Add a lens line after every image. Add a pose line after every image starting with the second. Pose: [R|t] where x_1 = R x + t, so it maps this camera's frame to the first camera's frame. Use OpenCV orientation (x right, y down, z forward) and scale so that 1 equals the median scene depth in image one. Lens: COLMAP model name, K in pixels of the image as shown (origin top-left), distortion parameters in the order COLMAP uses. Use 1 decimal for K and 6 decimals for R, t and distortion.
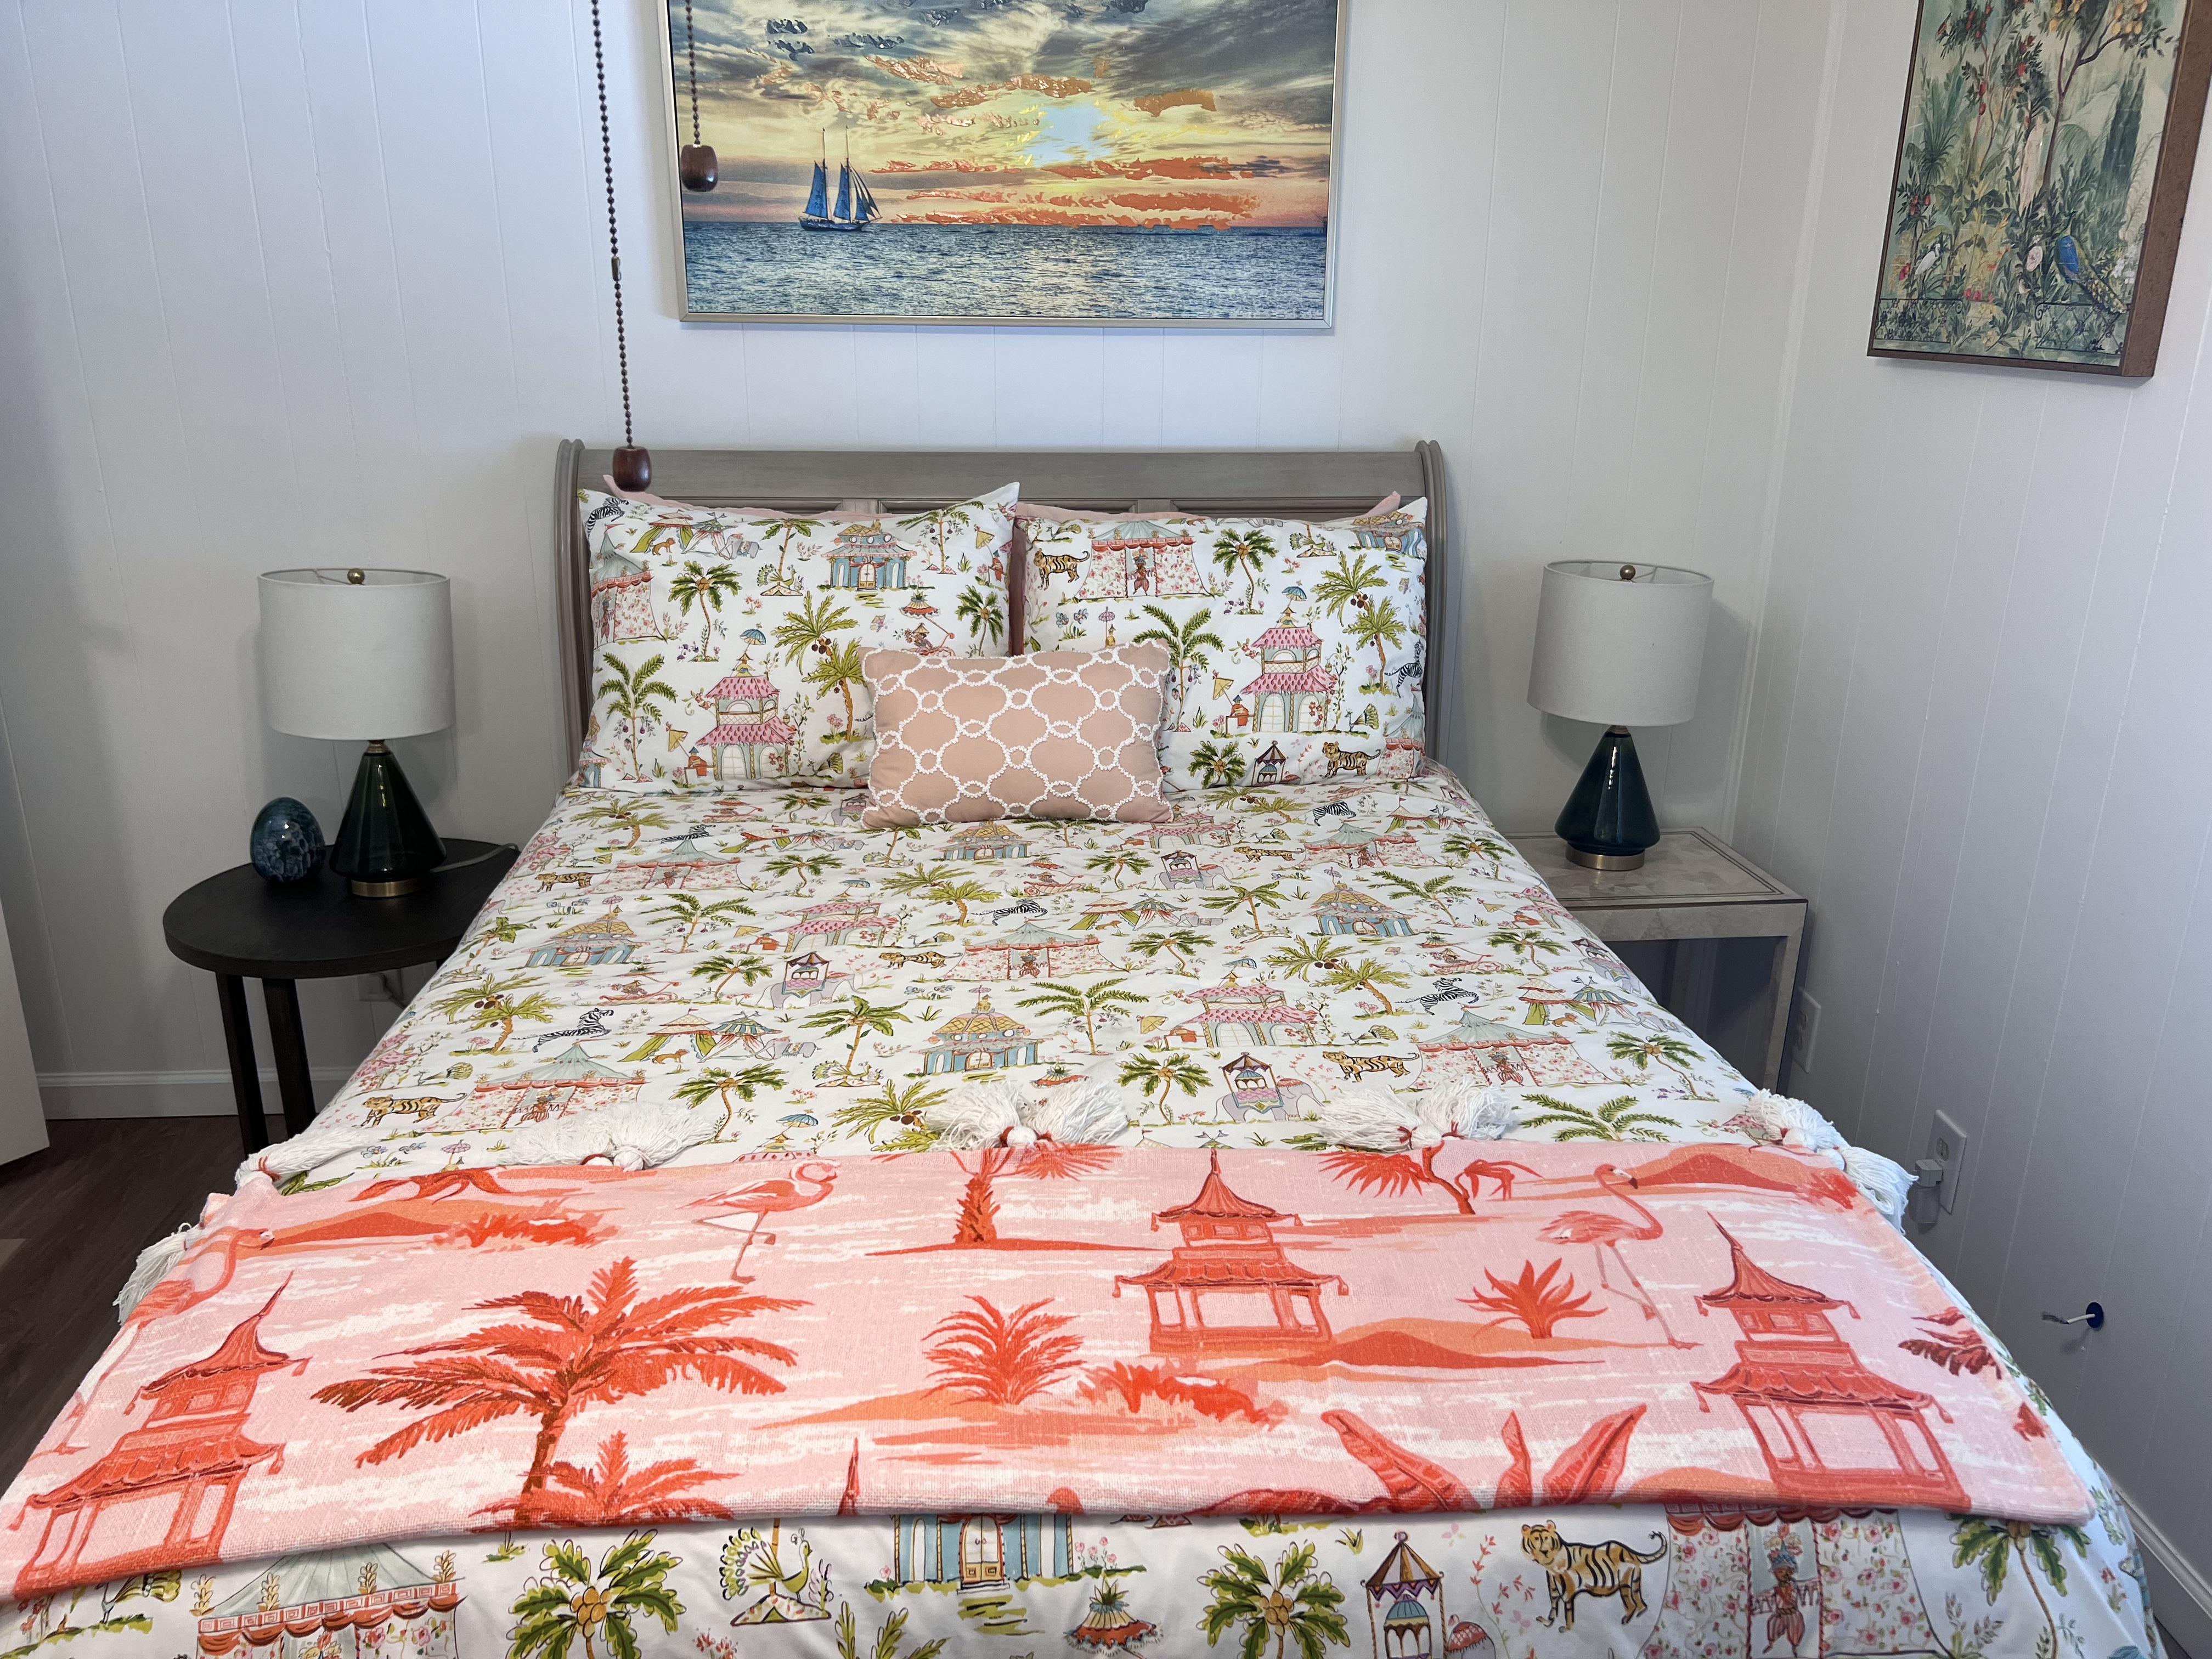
lens RADIAL K [[1680.6, 0, 1096.7], [0, 1680.6, 836.8], [0, 0, 1]] dist [0.082811, -0.078560]
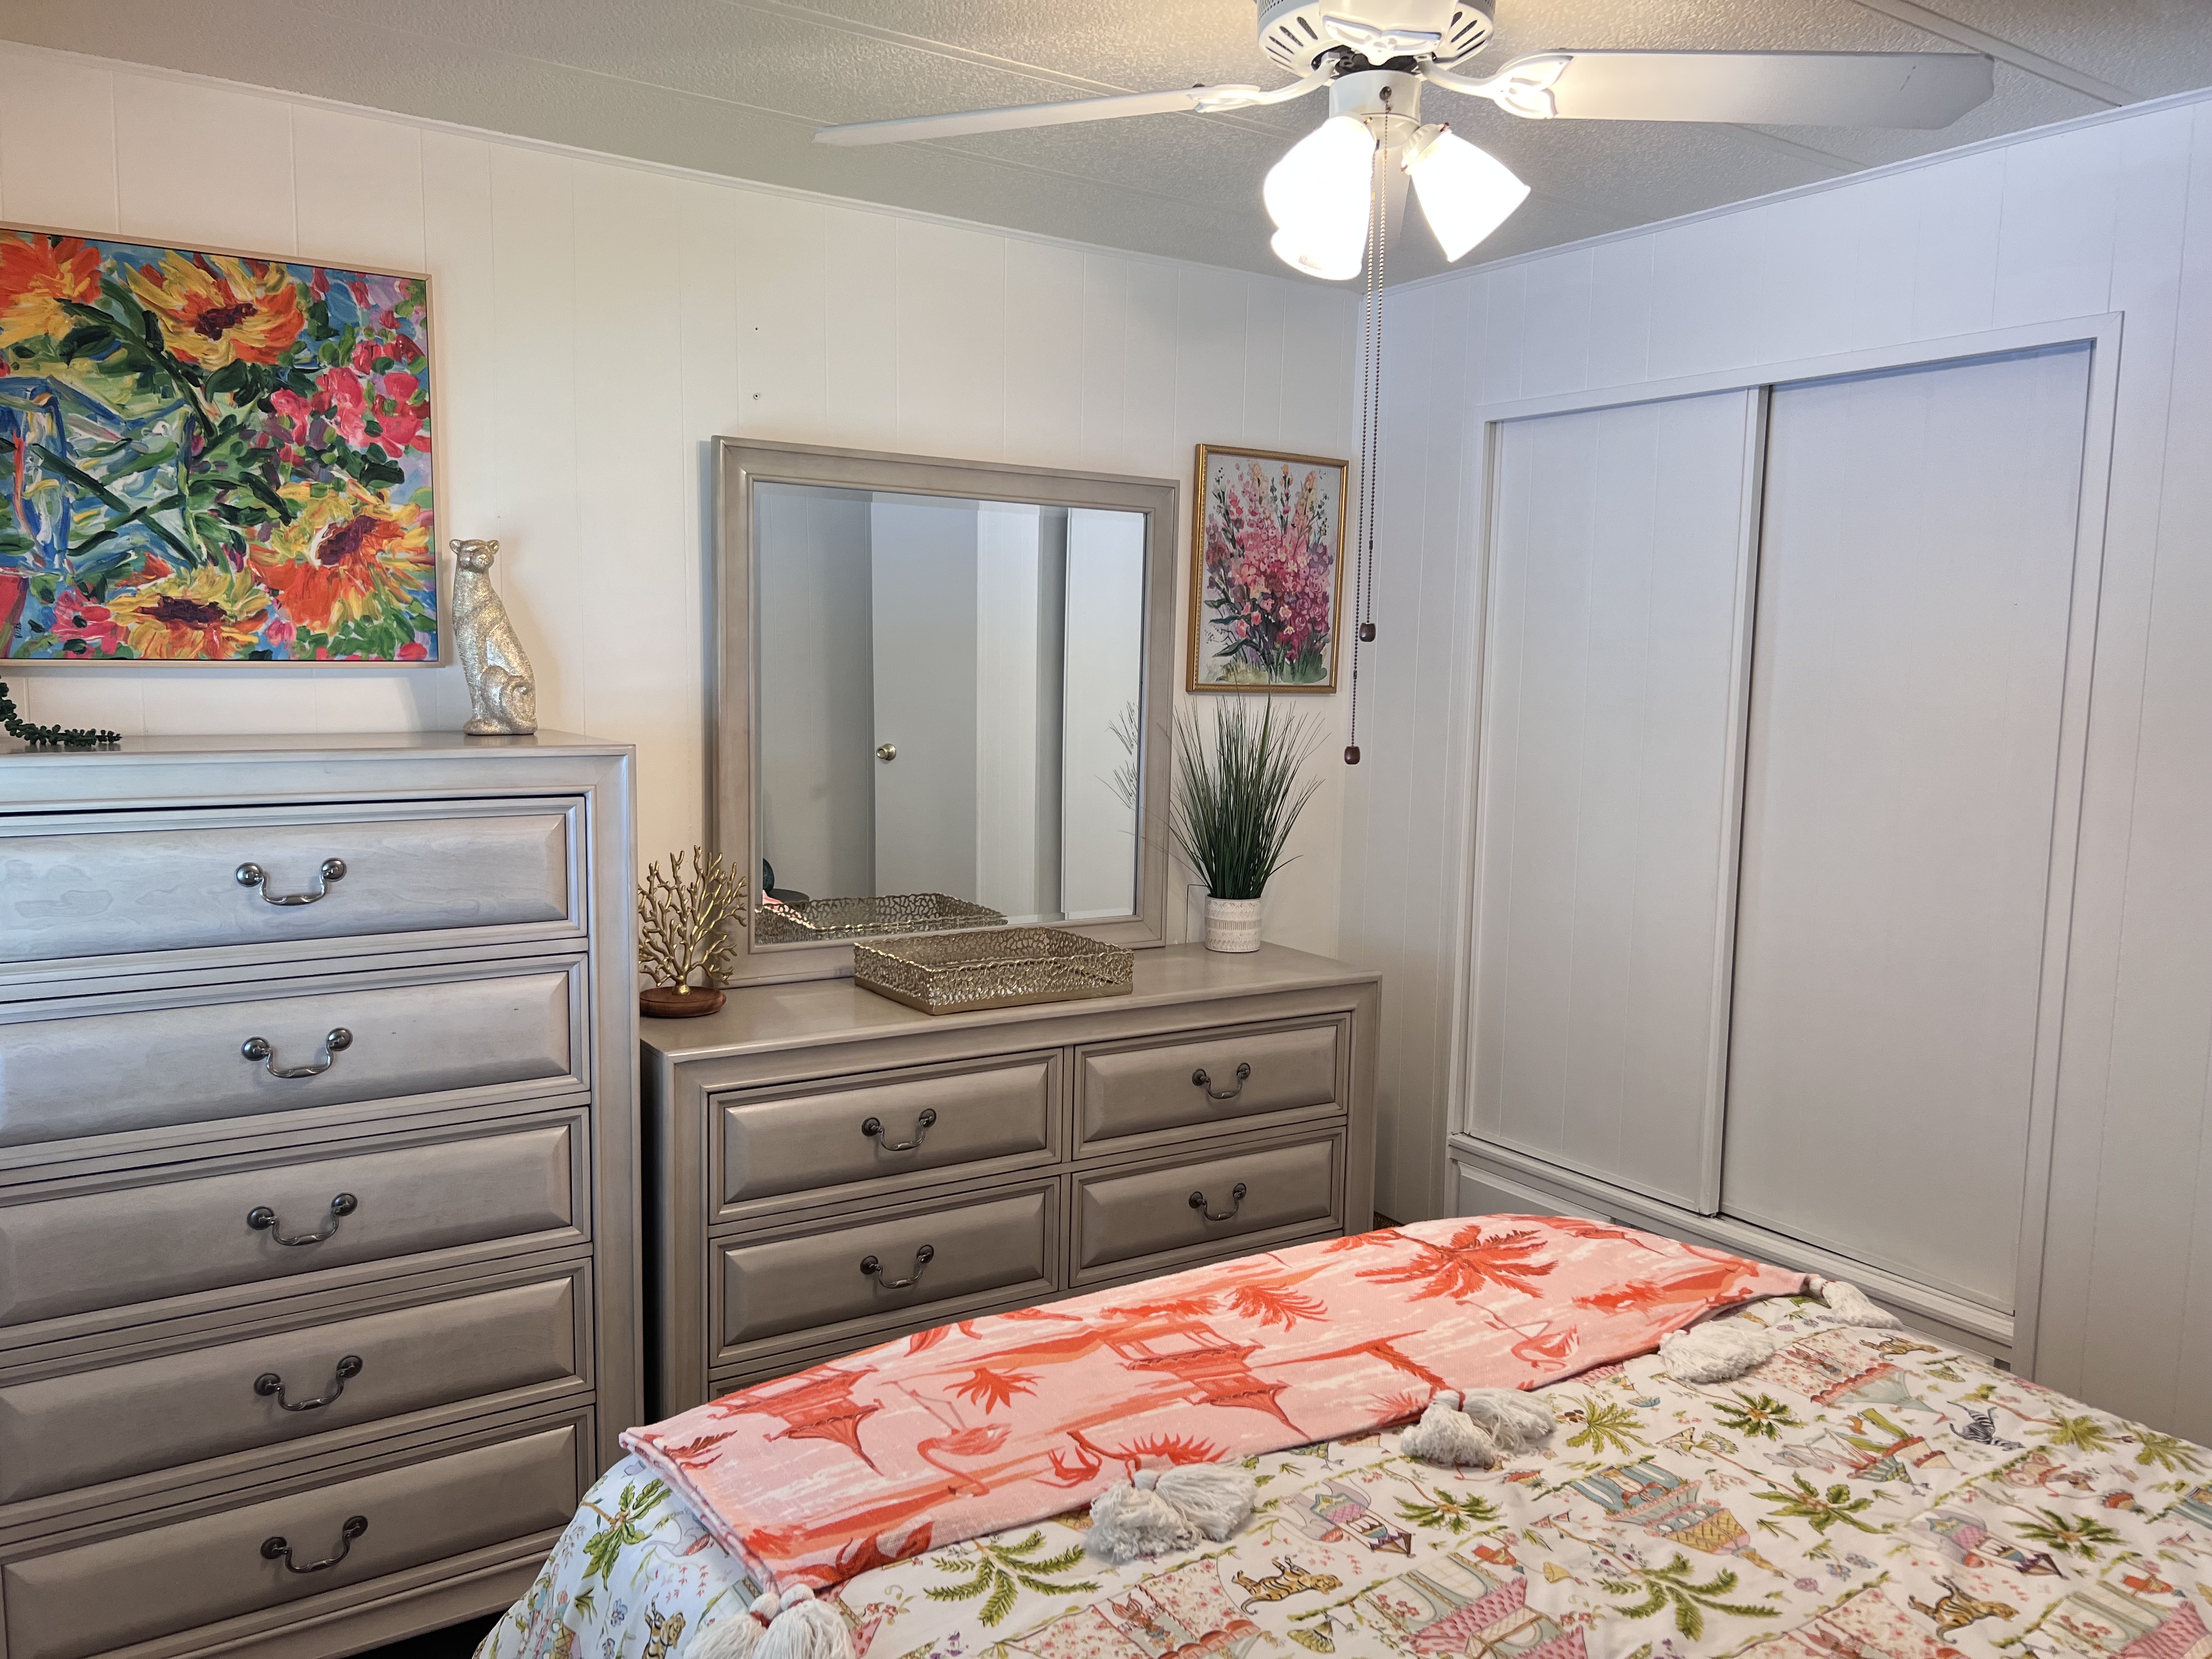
lens RADIAL K [[1680.6, 0, 1096.7], [0, 1680.6, 836.8], [0, 0, 1]] dist [0.082811, -0.078560]
pose [[-0.865748, 0.031738, -0.499473, 0.639929], [-0.183701, 0.908178, 0.376121, -0.491069], [0.465548, 0.417380, -0.780423, 1.441032]]
